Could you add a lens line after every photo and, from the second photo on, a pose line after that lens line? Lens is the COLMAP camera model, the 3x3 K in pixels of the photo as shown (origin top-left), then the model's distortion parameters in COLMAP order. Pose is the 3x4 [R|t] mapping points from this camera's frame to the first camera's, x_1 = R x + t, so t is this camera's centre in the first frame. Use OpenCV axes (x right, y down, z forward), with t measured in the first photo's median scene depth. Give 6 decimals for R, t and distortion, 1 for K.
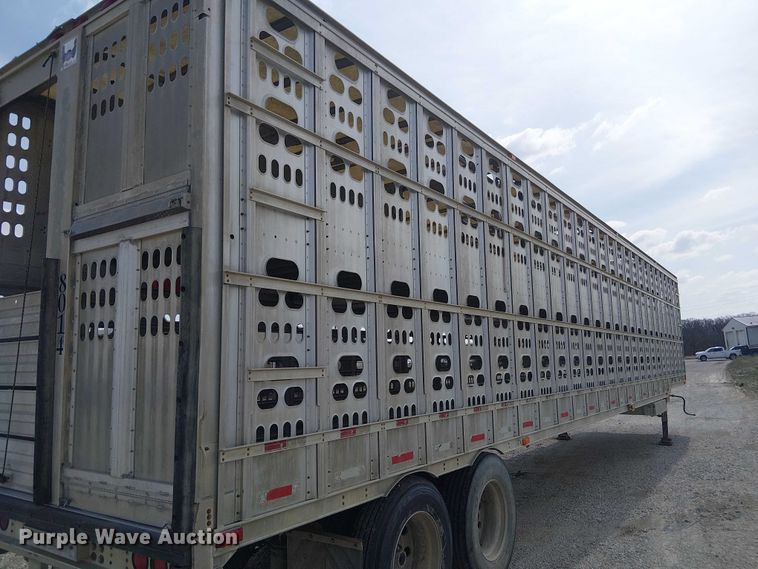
lens RADIAL K [[570.6, 0, 375.4], [0, 570.6, 287.8], [0, 0, 1]] dist [0.124333, -0.215458]
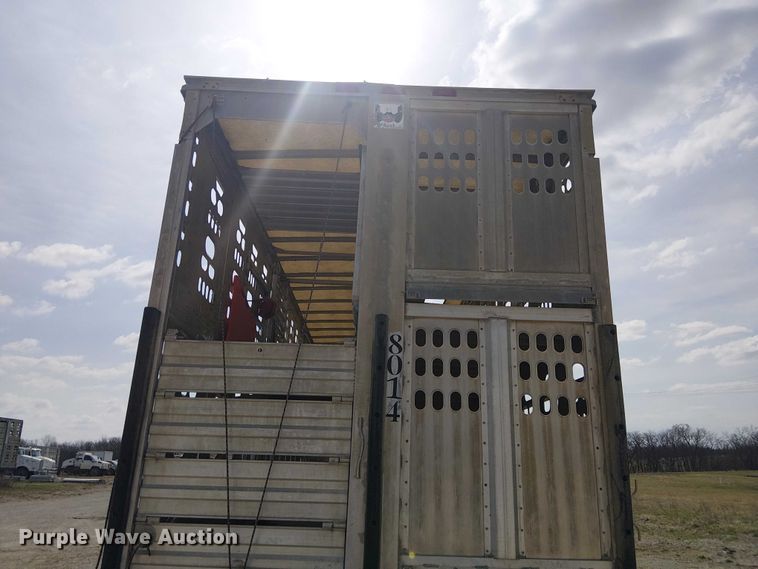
lens RADIAL K [[570.6, 0, 375.4], [0, 570.6, 287.8], [0, 0, 1]] dist [0.124333, -0.215458]
pose [[0.809921, 0.226483, 0.541049, -1.071877], [-0.126211, 0.968129, -0.216327, 0.107498], [-0.572799, 0.106922, 0.812692, 0.247330]]
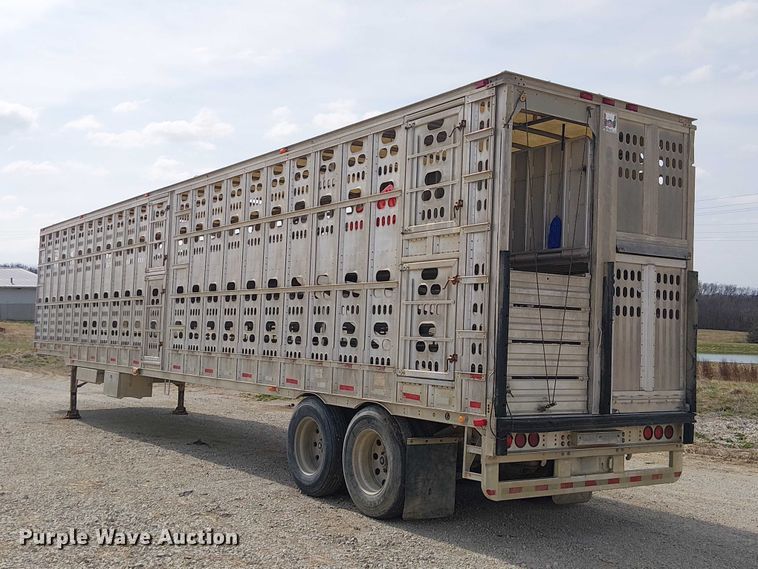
lens RADIAL K [[857.7, 0, 383.2], [0, 857.7, 288.0], [0, 0, 1]] dist [0.116209, -0.014247]
pose [[0.349375, 0.086633, 0.932969, -2.930224], [-0.160716, 0.986500, -0.031420, 0.191023], [-0.923097, -0.138966, 0.358582, 0.712823]]
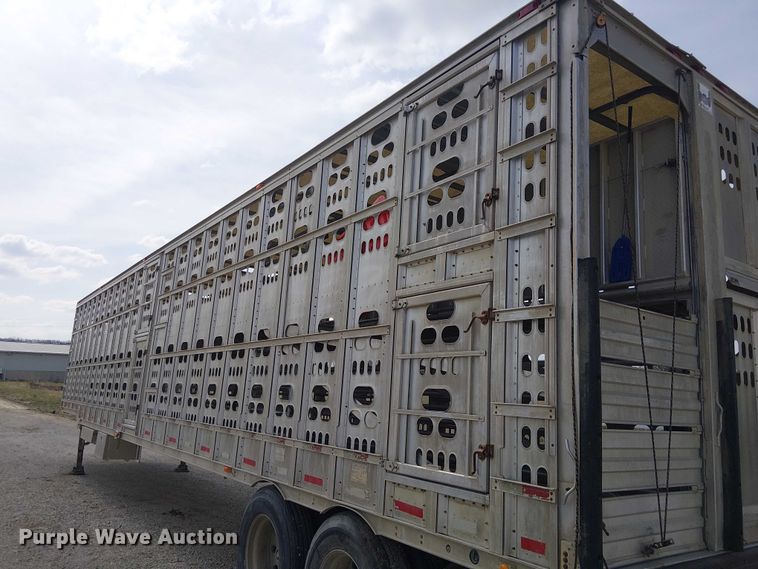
lens RADIAL K [[570.6, 0, 375.4], [0, 570.6, 287.8], [0, 0, 1]] dist [0.124333, -0.215458]
pose [[0.342188, 0.223055, 0.912773, -1.668461], [-0.184018, 0.968513, -0.167690, 0.209447], [-0.921437, -0.110585, 0.372459, 1.176333]]
